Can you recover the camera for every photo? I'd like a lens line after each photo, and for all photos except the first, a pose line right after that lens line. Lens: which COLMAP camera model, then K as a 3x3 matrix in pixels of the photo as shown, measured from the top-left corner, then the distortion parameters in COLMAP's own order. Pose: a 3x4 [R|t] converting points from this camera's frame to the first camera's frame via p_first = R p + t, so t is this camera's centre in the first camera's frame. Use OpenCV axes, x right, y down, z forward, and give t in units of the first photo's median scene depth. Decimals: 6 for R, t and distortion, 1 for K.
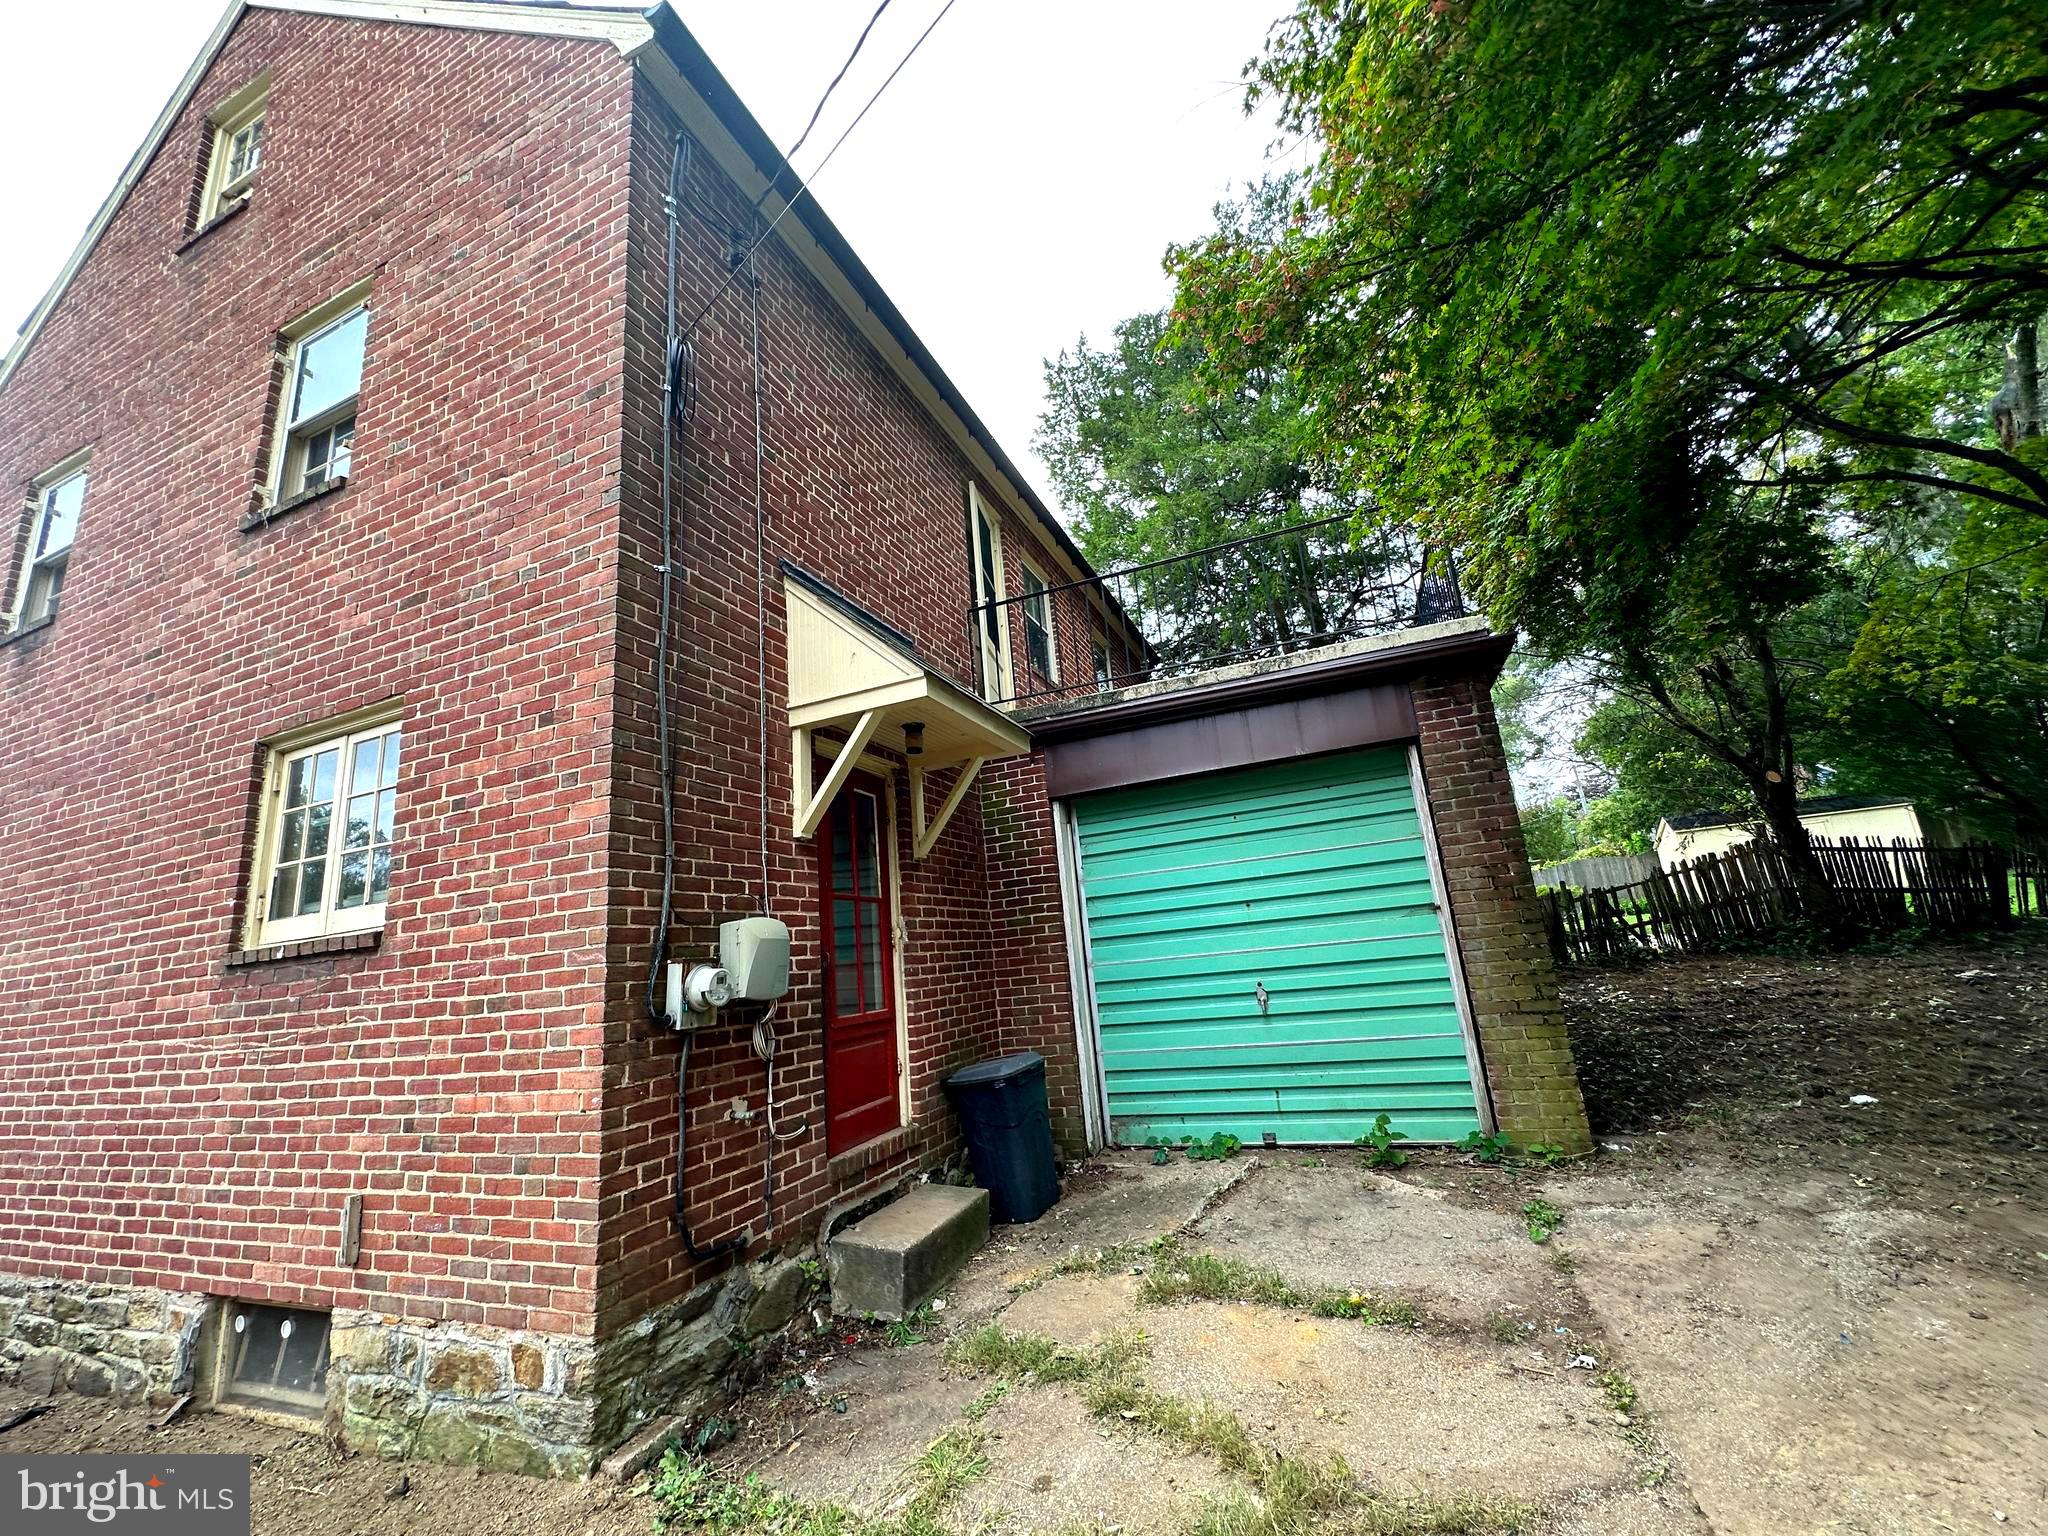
lens RADIAL K [[815.4, 0, 1019.6], [0, 815.4, 770.1], [0, 0, 1]] dist [-0.002770, -0.000172]
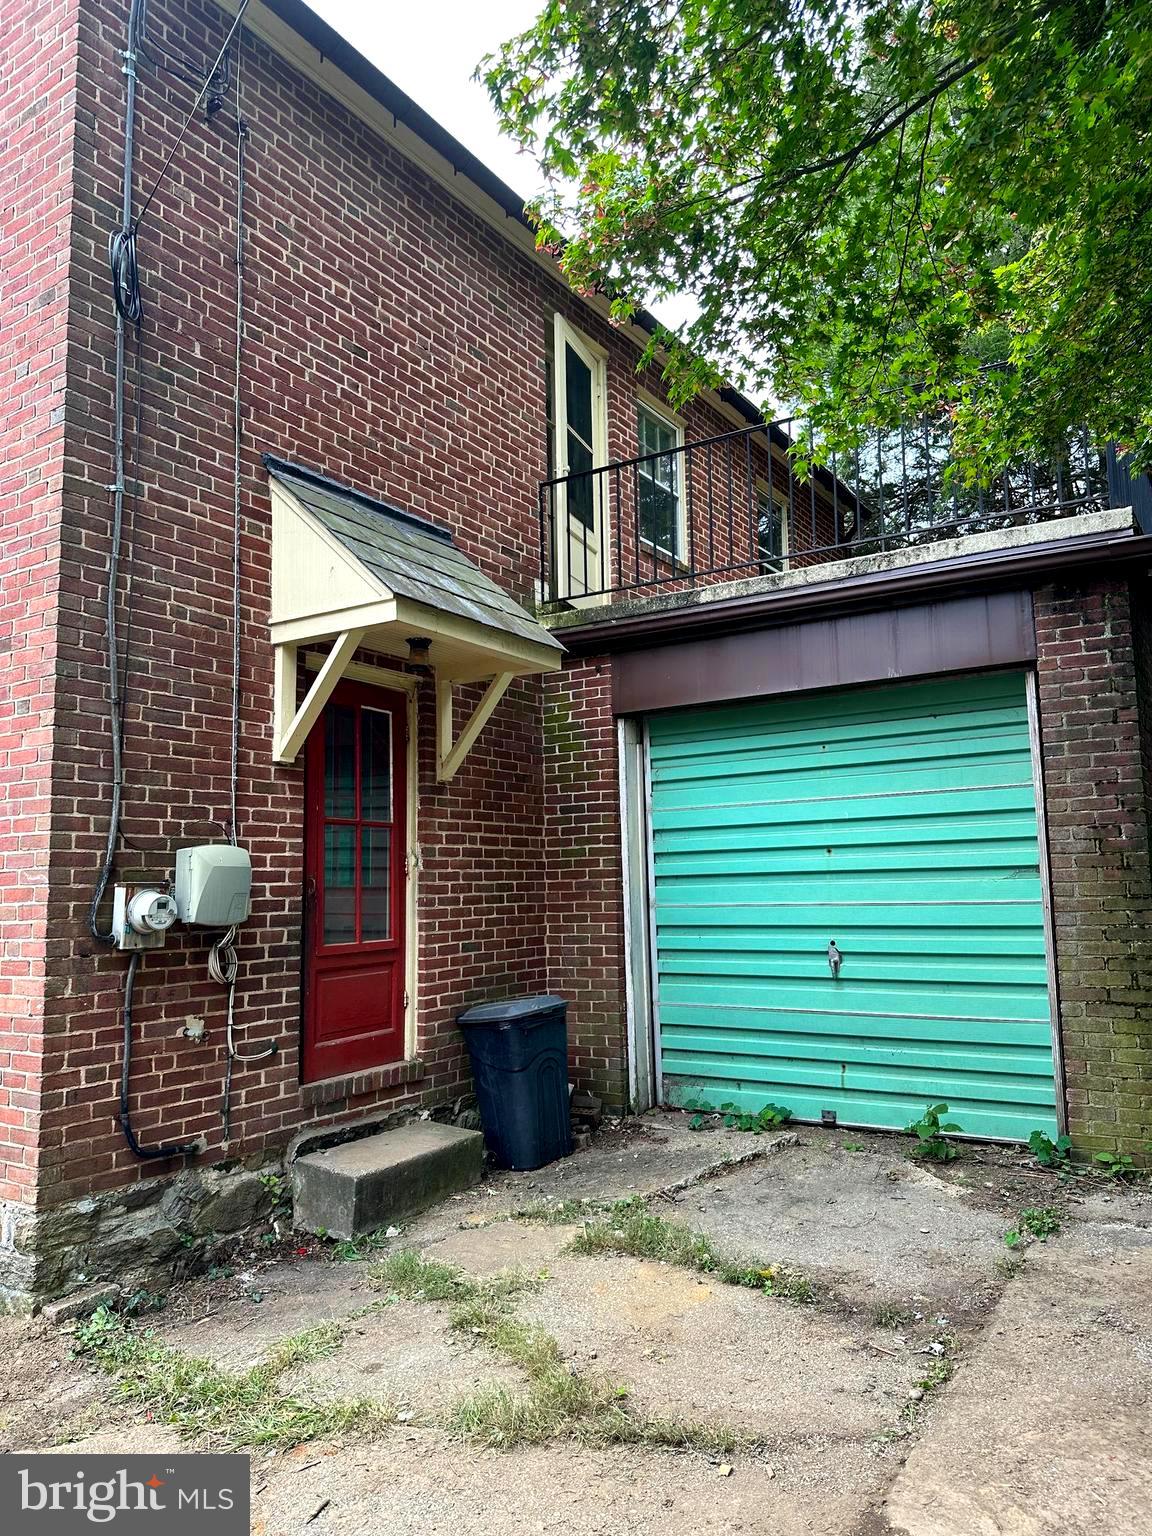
lens RADIAL K [[1065.1, 0, 576.0], [0, 1065.1, 768.0], [0, 0, 1]] dist [0.088421, -0.133951]
pose [[0.982865, 0.046019, -0.178489, 0.313877], [-0.022710, 0.991188, 0.130500, -0.086174], [0.182922, -0.124210, 0.975249, -0.177731]]
